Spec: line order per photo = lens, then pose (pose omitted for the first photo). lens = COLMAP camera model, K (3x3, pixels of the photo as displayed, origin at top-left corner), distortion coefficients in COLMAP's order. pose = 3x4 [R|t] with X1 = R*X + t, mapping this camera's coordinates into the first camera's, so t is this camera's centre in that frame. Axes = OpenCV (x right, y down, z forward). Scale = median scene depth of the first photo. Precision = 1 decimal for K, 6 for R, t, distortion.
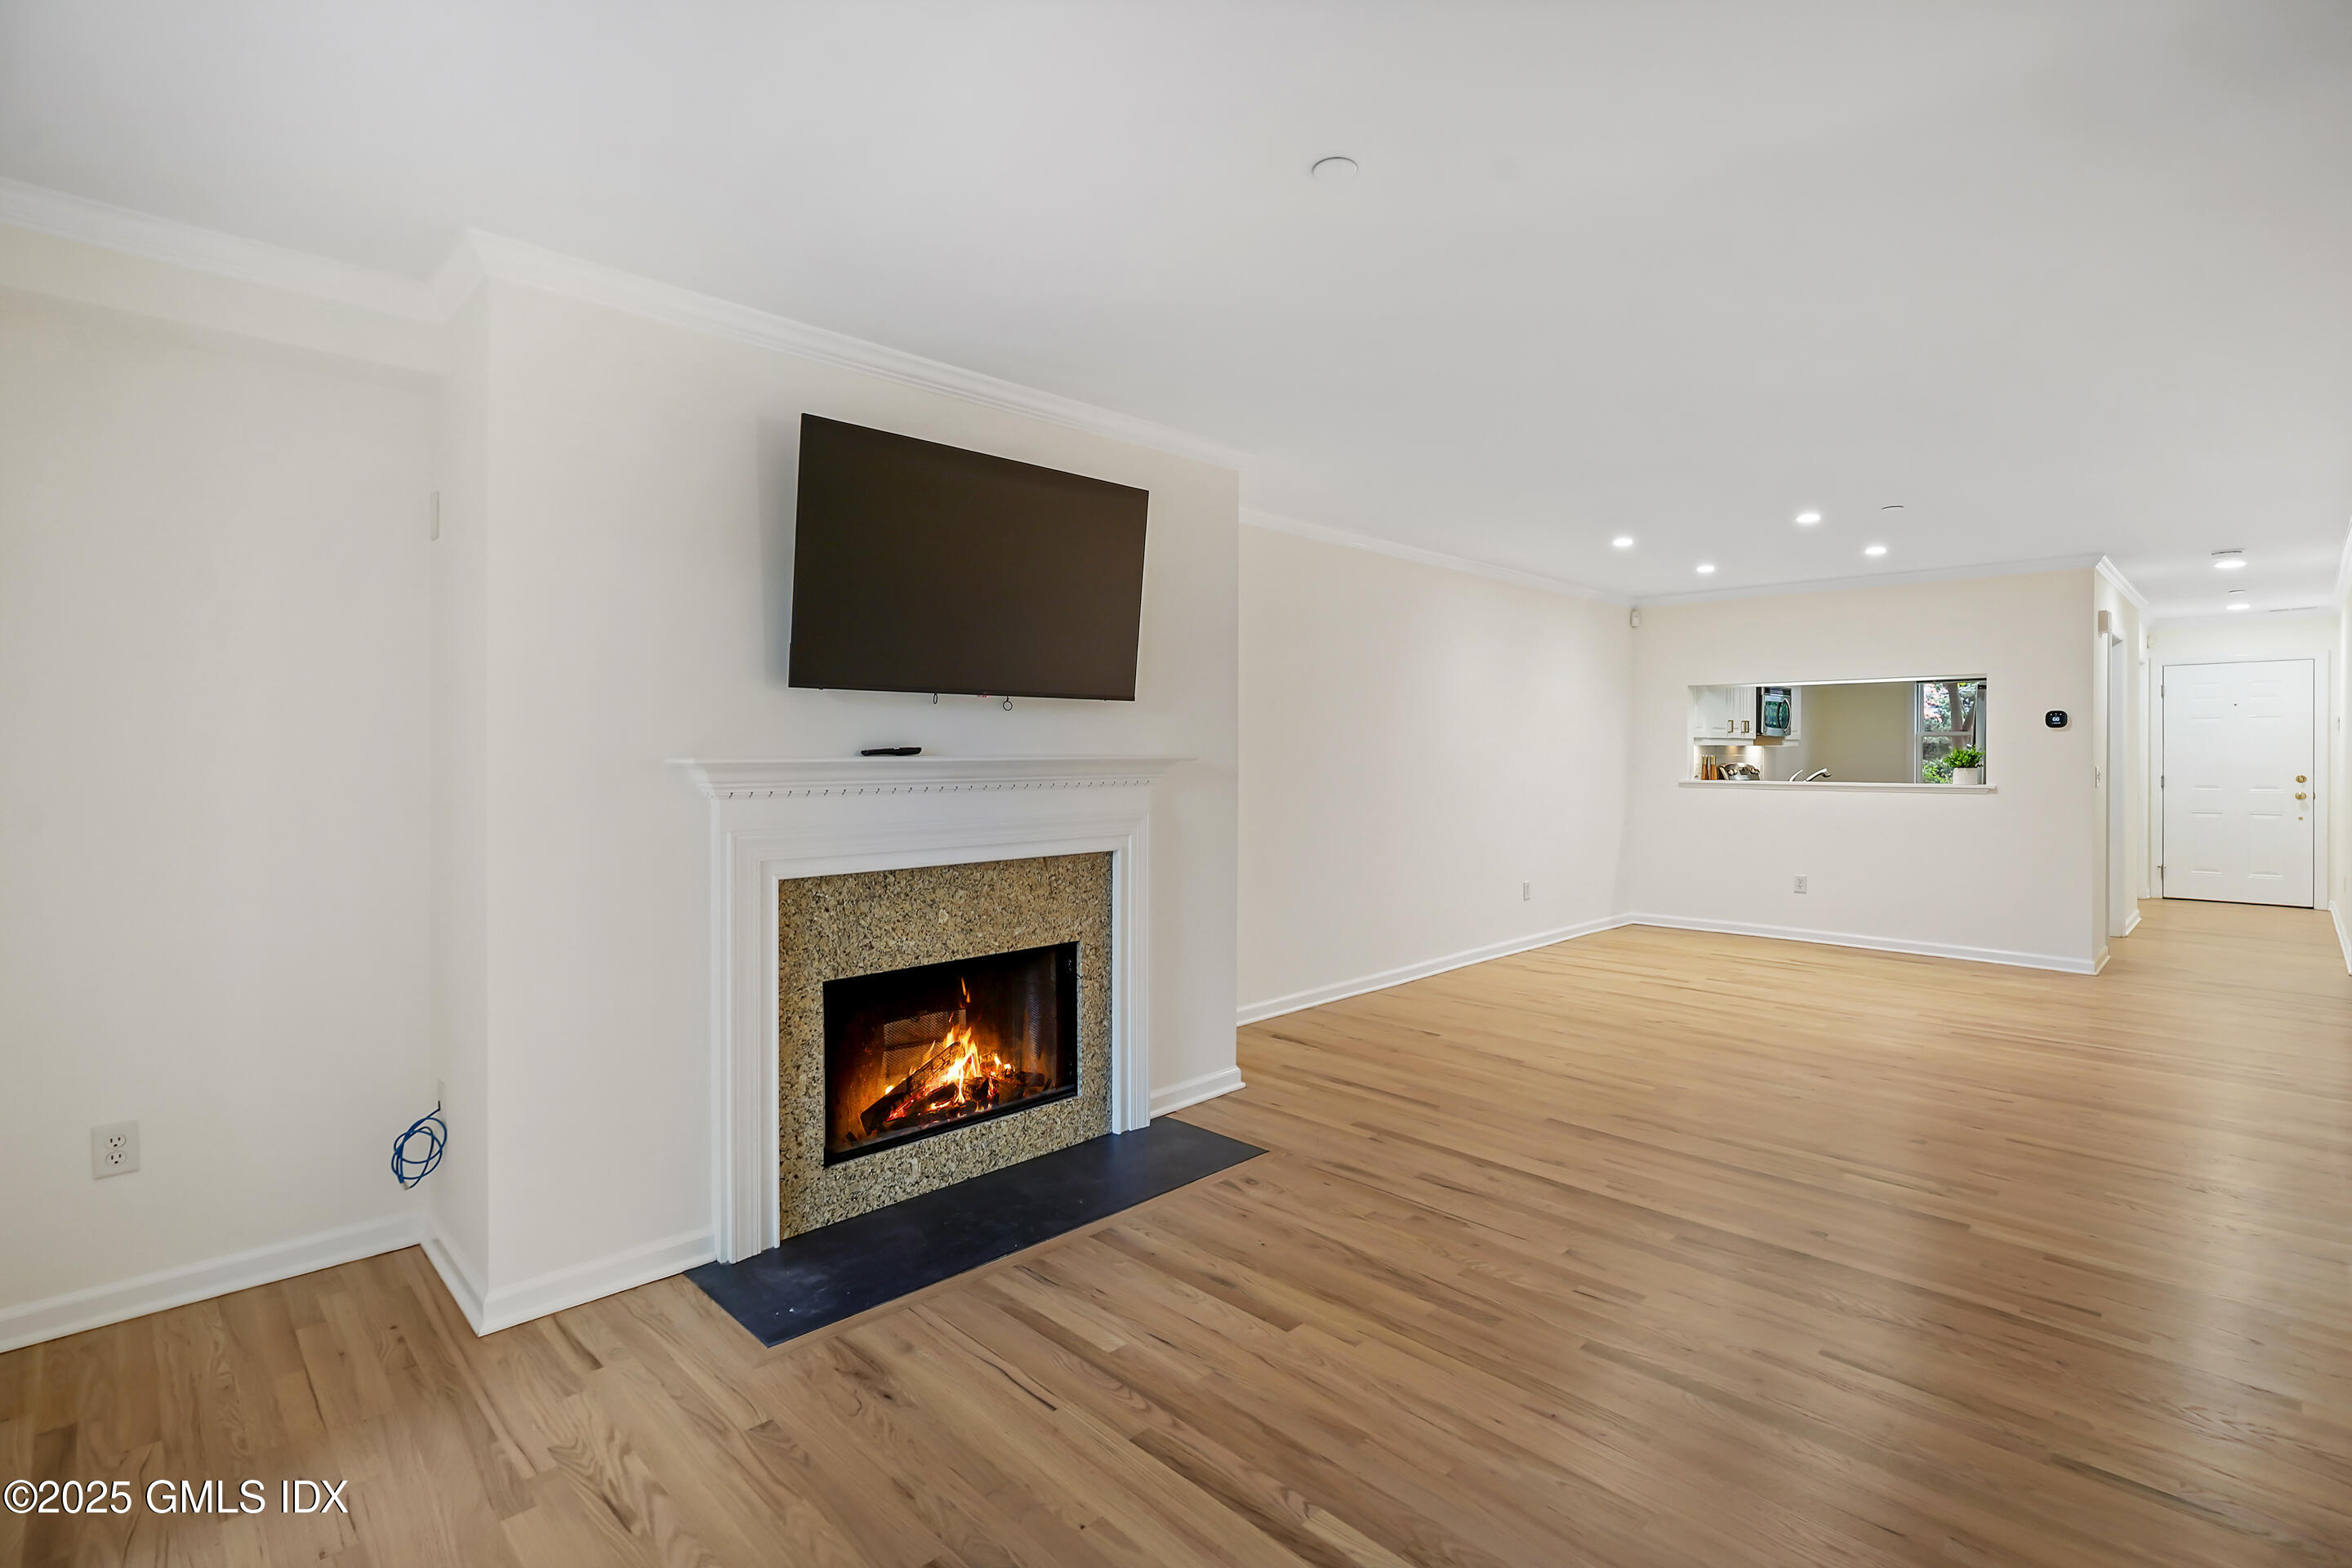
lens RADIAL K [[1082.4, 0, 1141.7], [0, 1082.4, 762.2], [0, 0, 1]] dist [-0.002088, 0.001489]
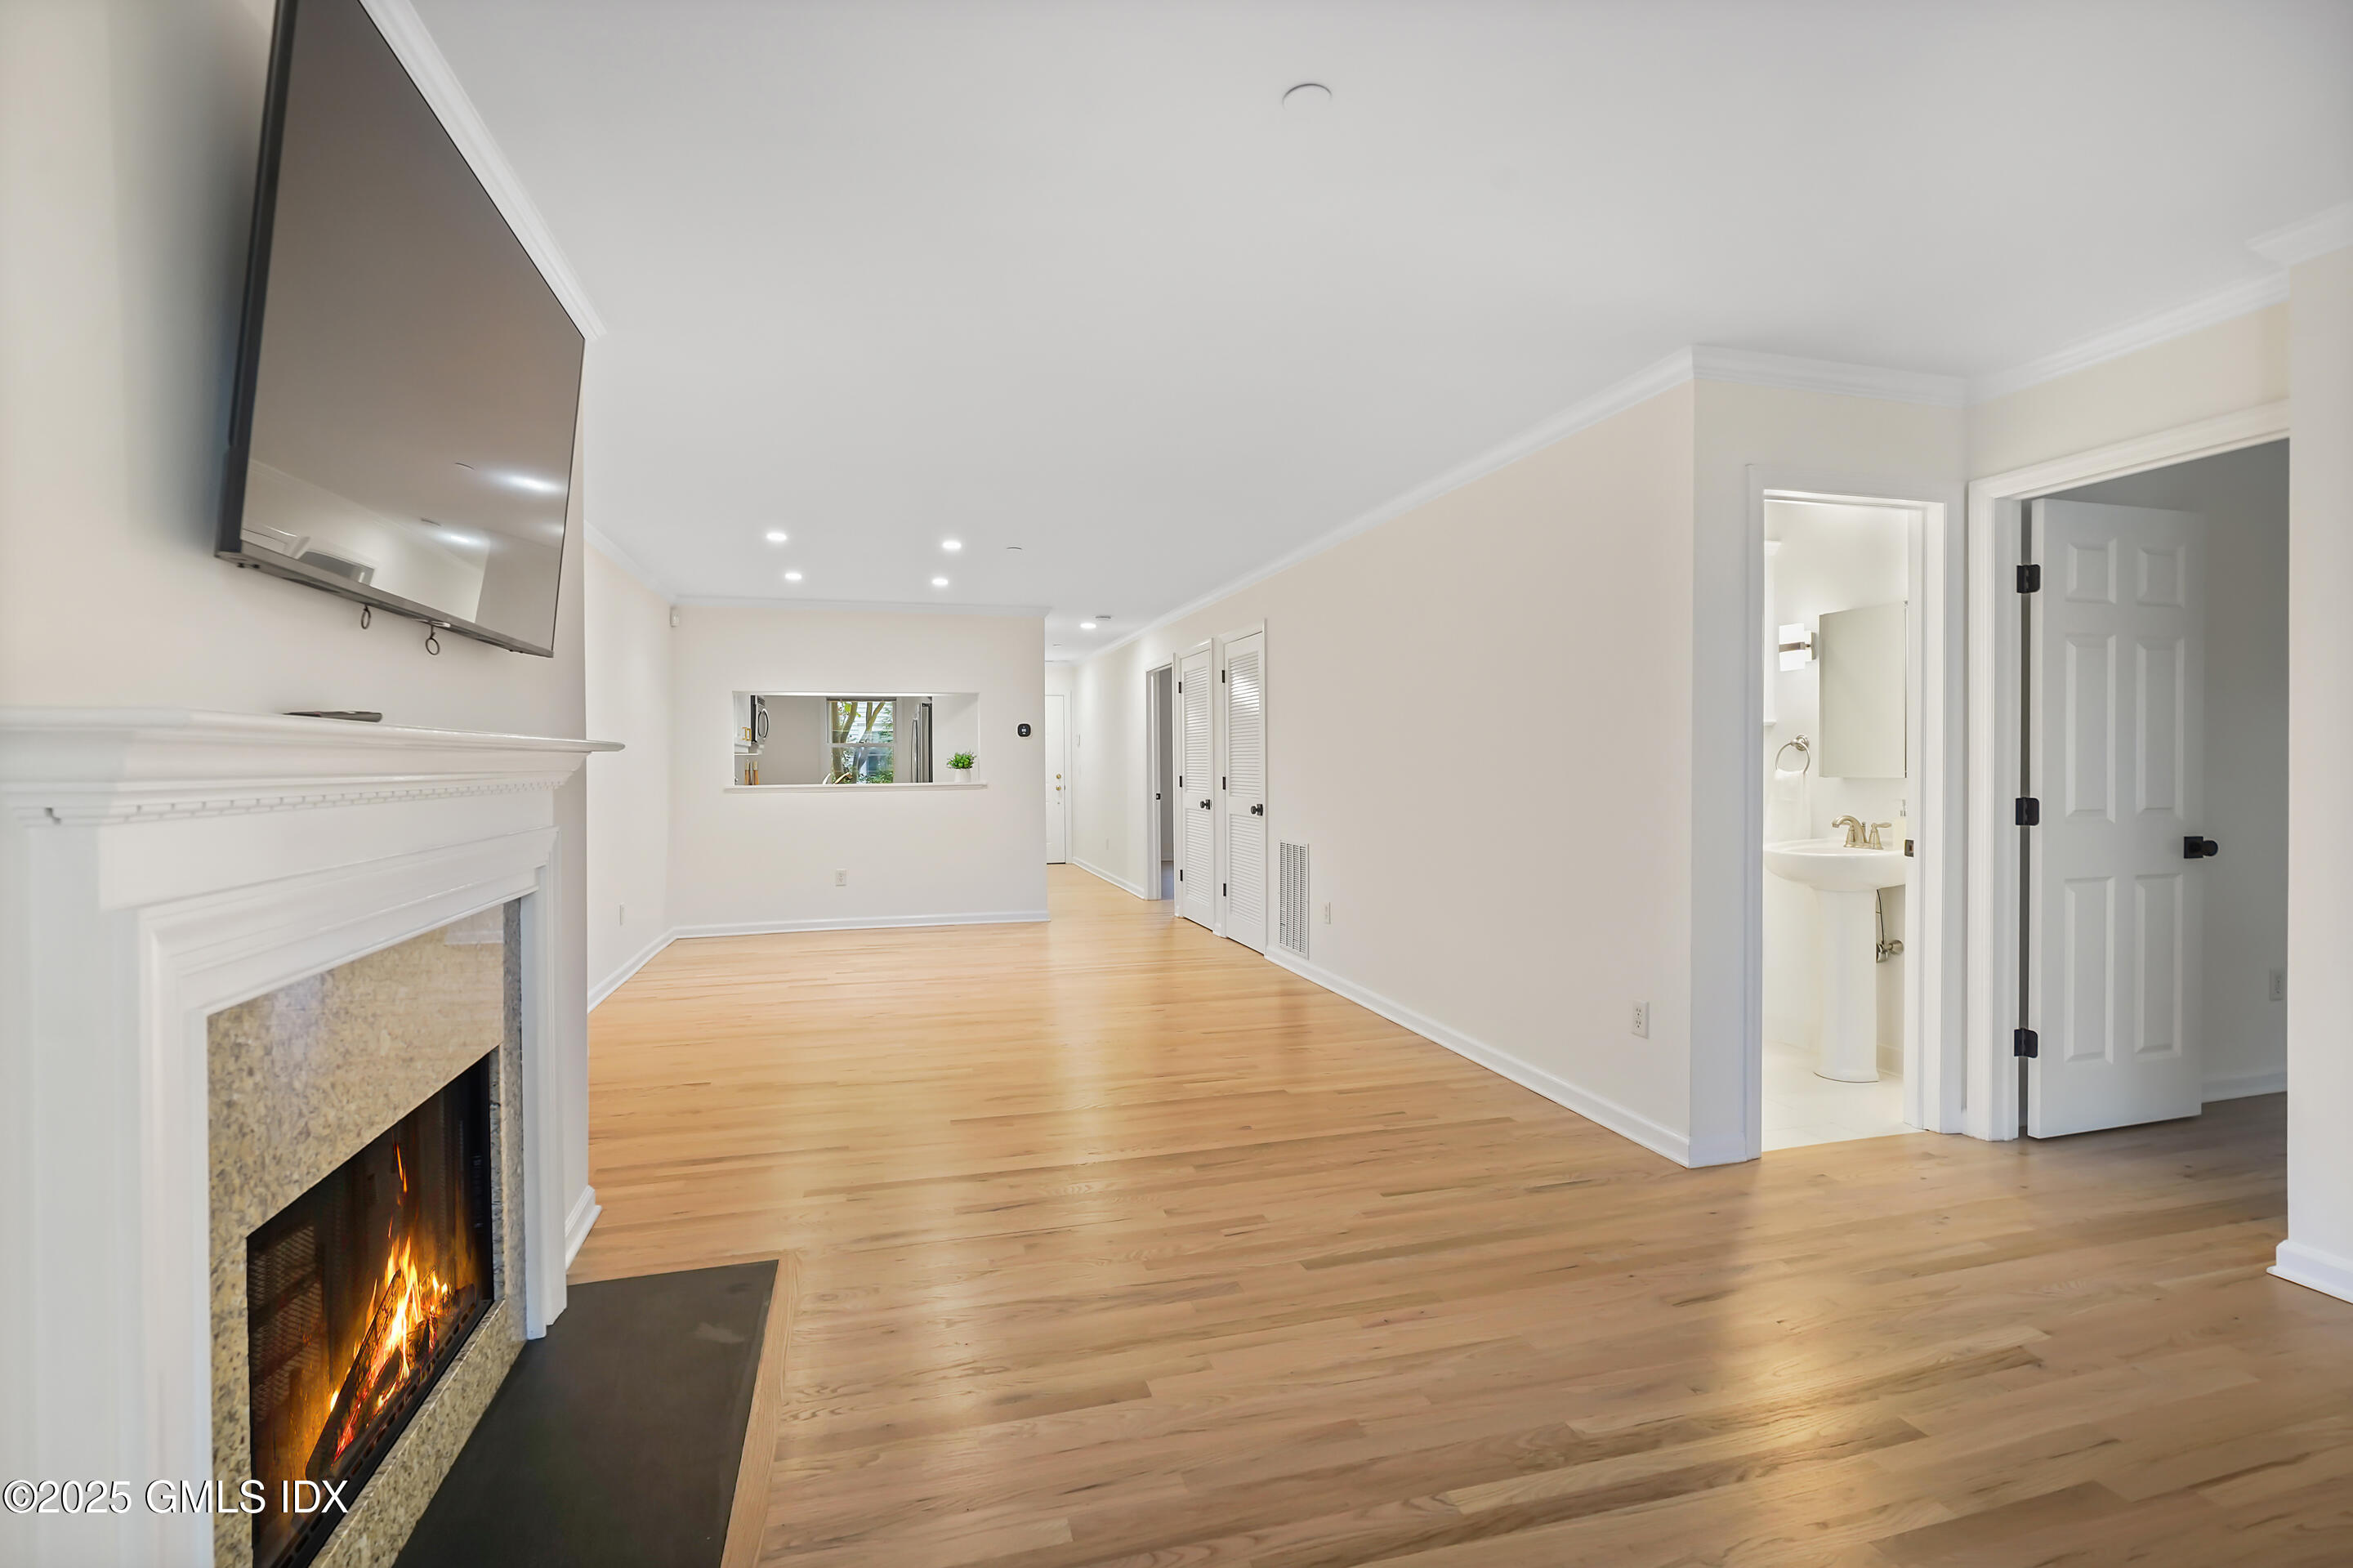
lens RADIAL K [[1082.9, 0, 1186.4], [0, 1082.9, 772.7], [0, 0, 1]] dist [-0.002088, 0.001489]
pose [[0.476431, -0.011313, 0.879139, -0.499269], [0.015001, 0.999876, 0.004737, 0.018559], [-0.879084, 0.010931, 0.476542, 0.455928]]
